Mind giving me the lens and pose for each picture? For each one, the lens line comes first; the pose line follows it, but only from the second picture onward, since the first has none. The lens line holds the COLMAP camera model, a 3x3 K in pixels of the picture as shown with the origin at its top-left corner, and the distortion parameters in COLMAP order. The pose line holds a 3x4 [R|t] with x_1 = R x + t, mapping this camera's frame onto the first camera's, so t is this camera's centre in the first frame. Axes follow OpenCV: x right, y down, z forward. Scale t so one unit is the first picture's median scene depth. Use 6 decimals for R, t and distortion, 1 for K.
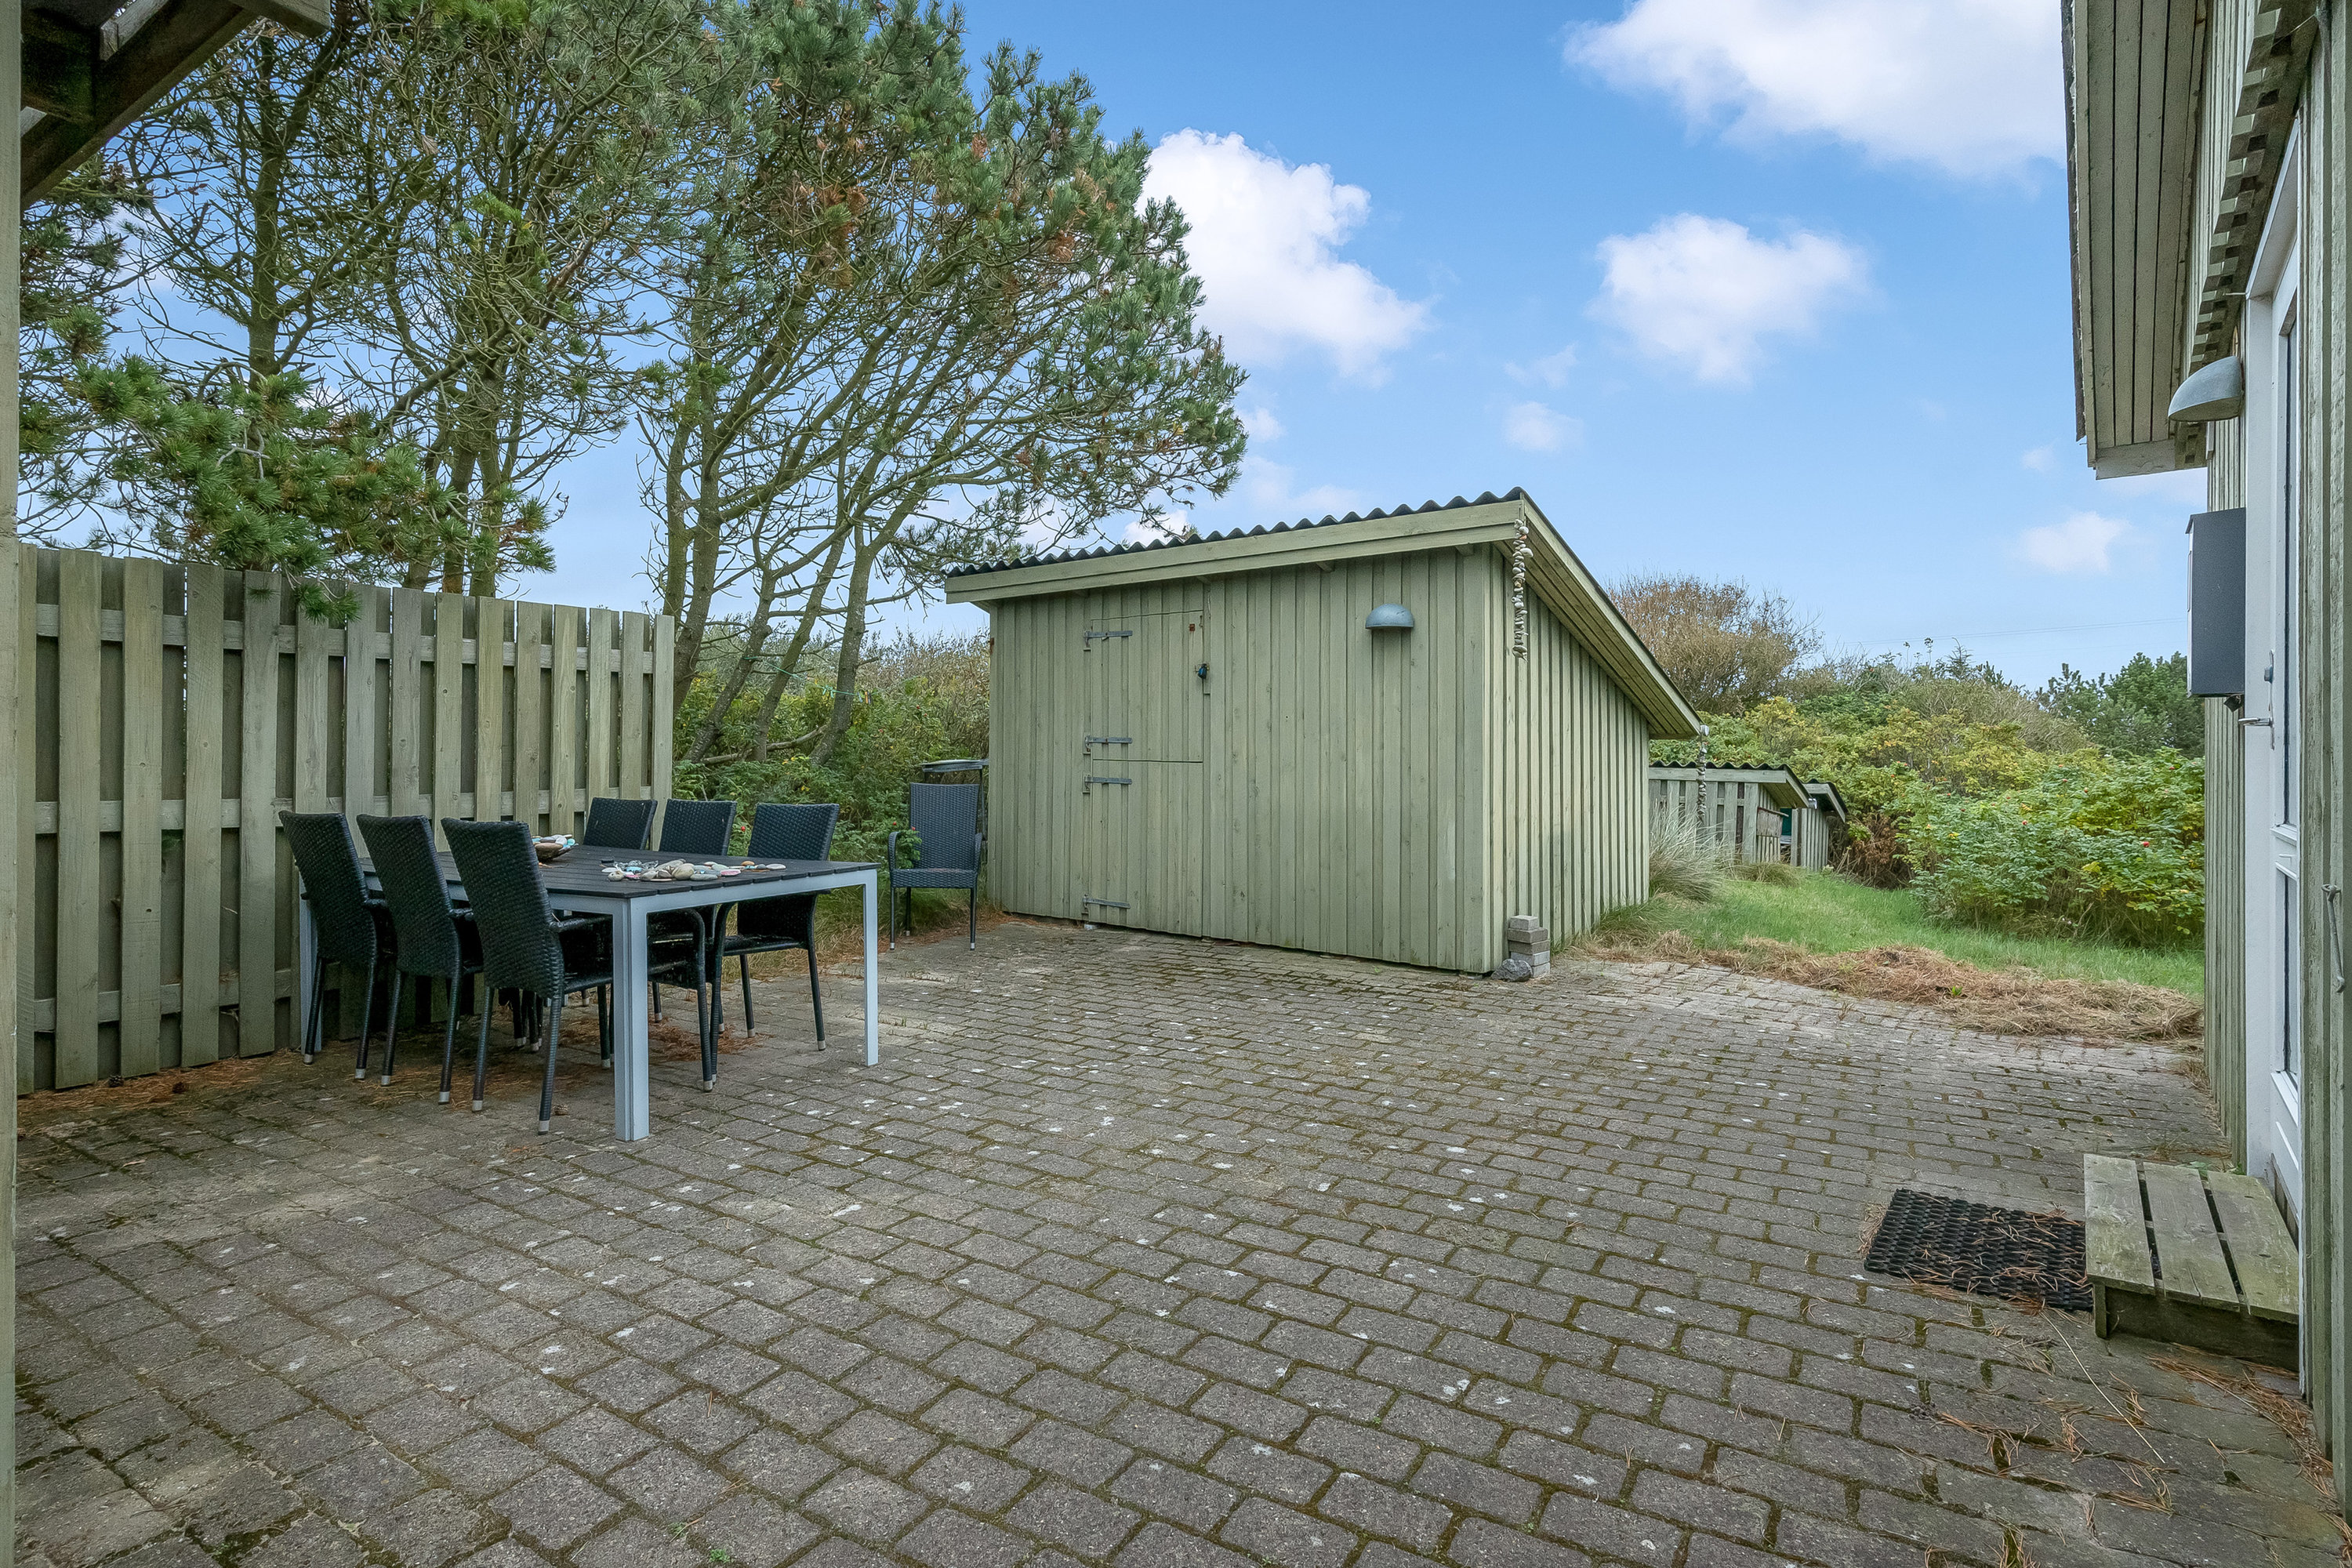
lens RADIAL K [[1143.9, 0, 1167.4], [0, 1143.9, 770.4], [0, 0, 1]] dist [-0.000315, 0.000310]
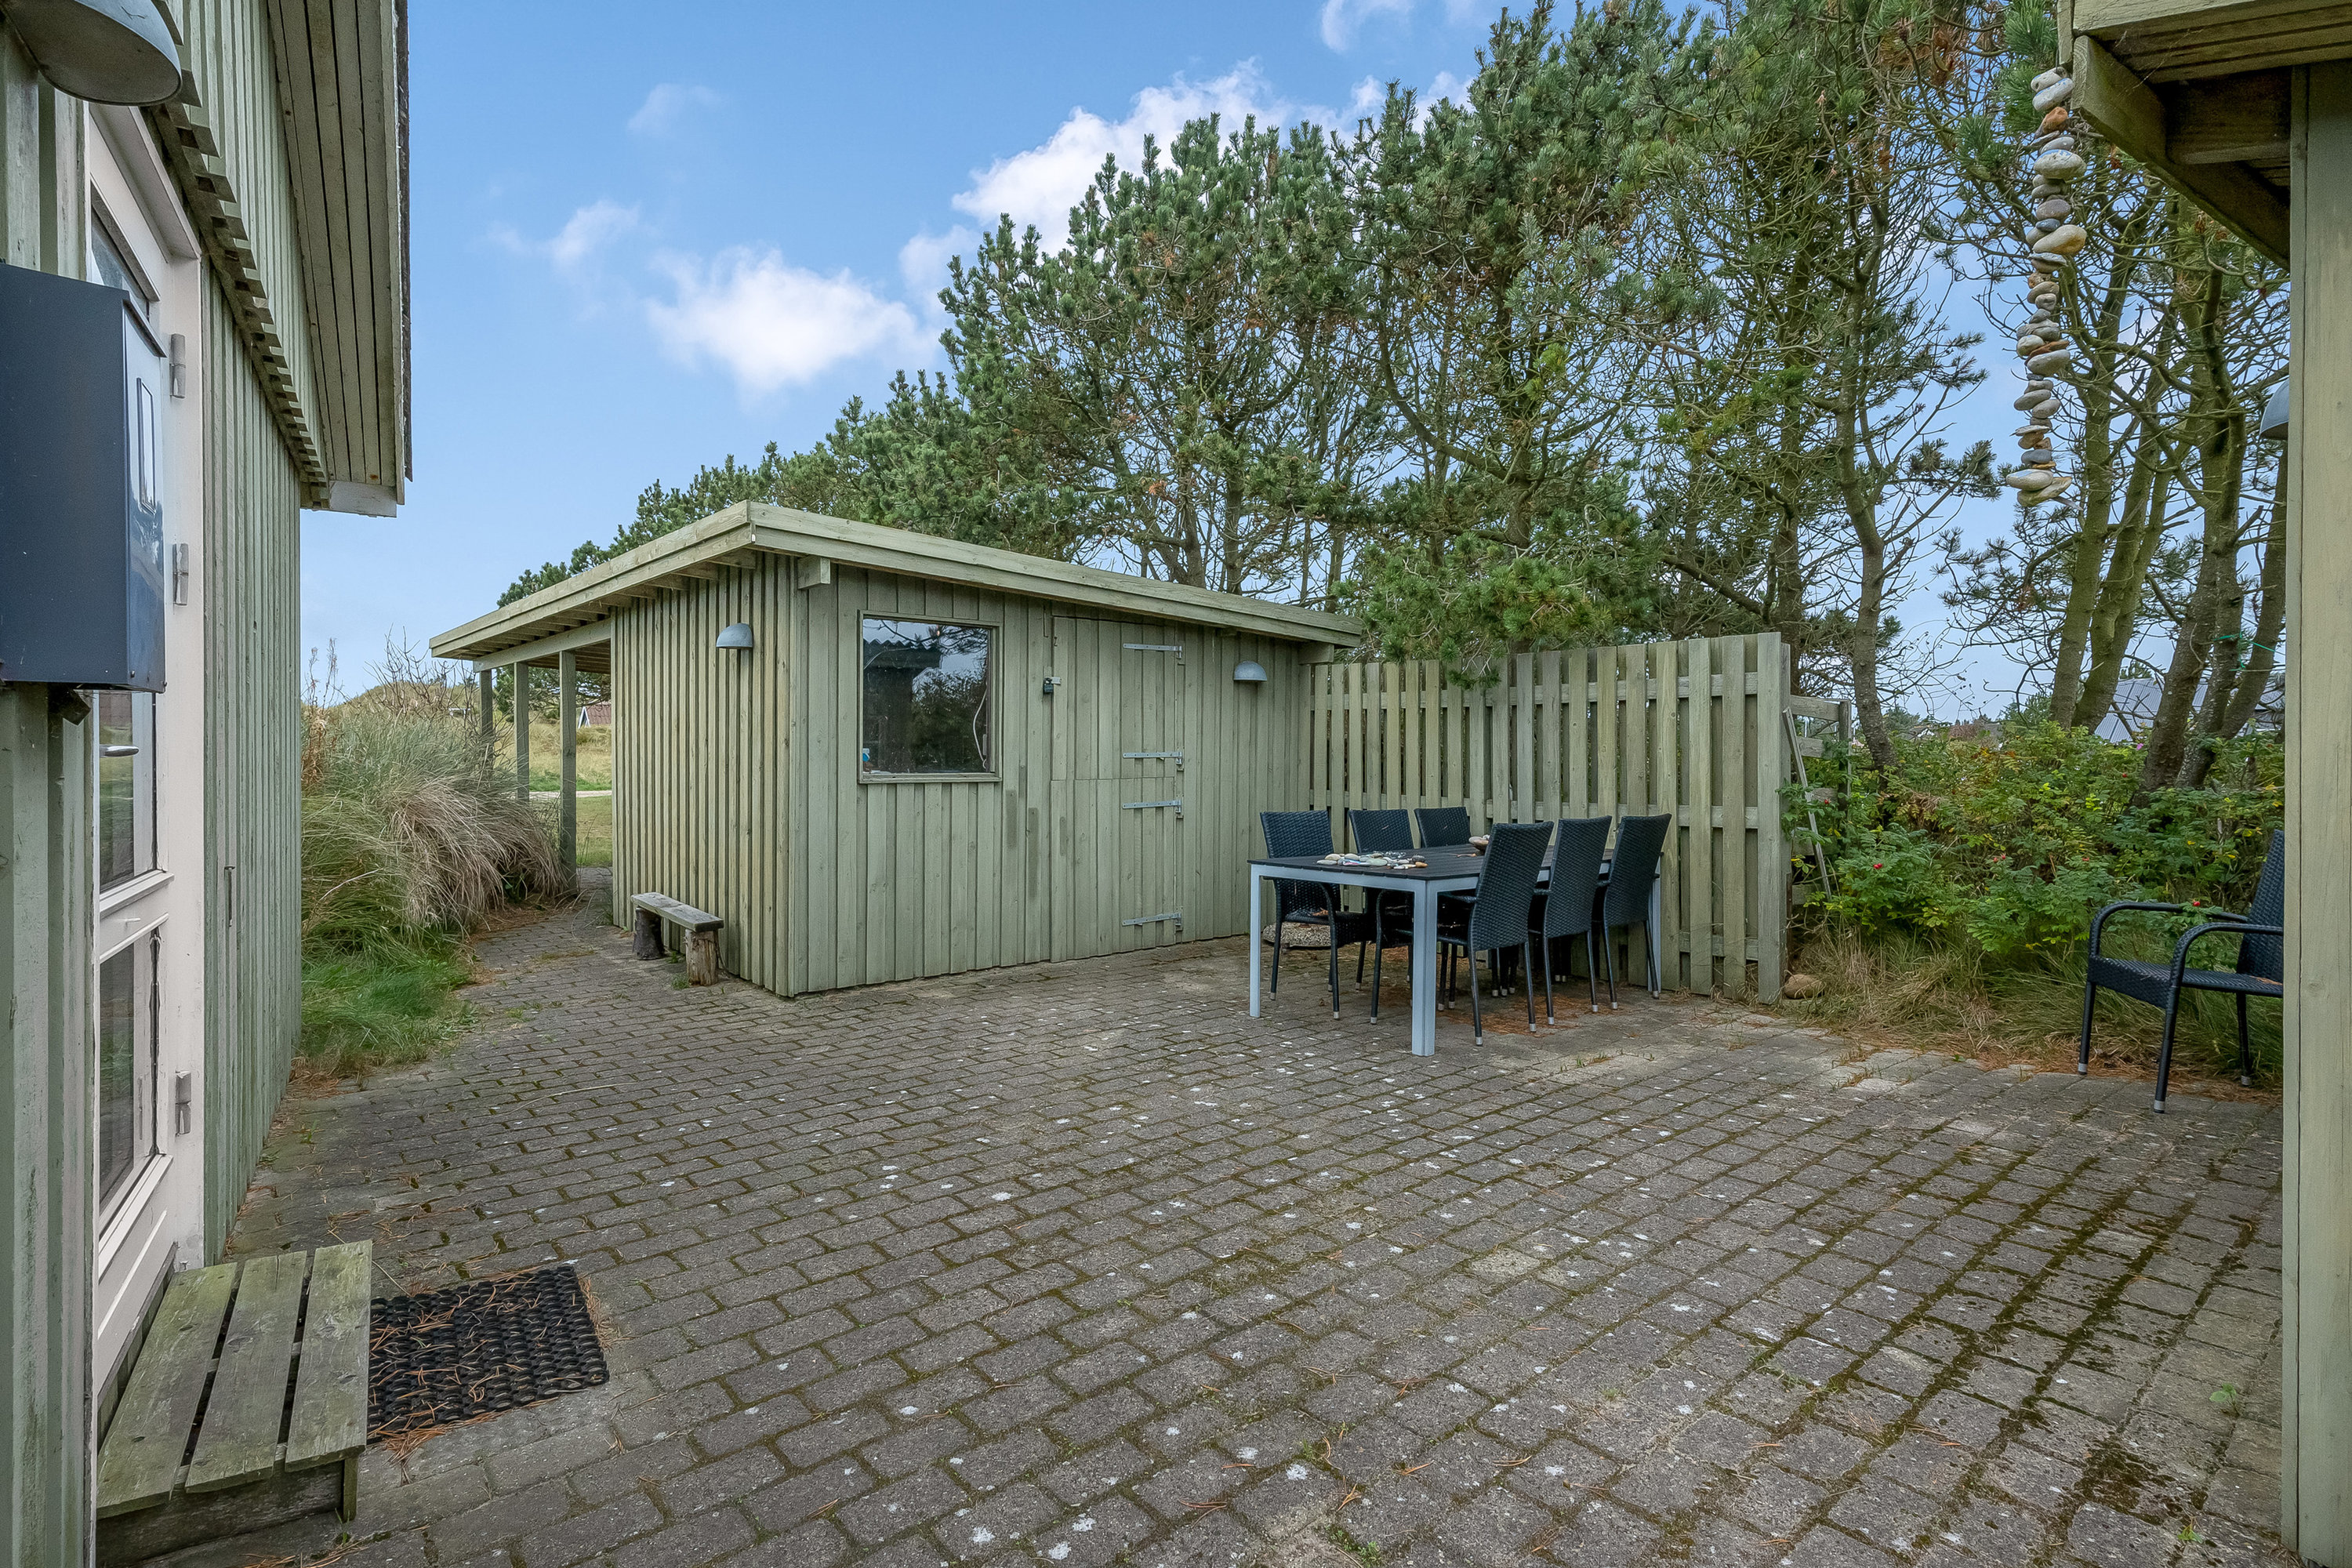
lens RADIAL K [[1143.9, 0, 1169.7], [0, 1143.9, 768.2], [0, 0, 1]] dist [-0.000315, 0.000310]
pose [[-0.295786, 0.006669, -0.955231, 1.267299], [-0.018135, 0.999756, 0.012595, -0.043267], [0.955082, 0.021049, -0.295592, 1.597302]]
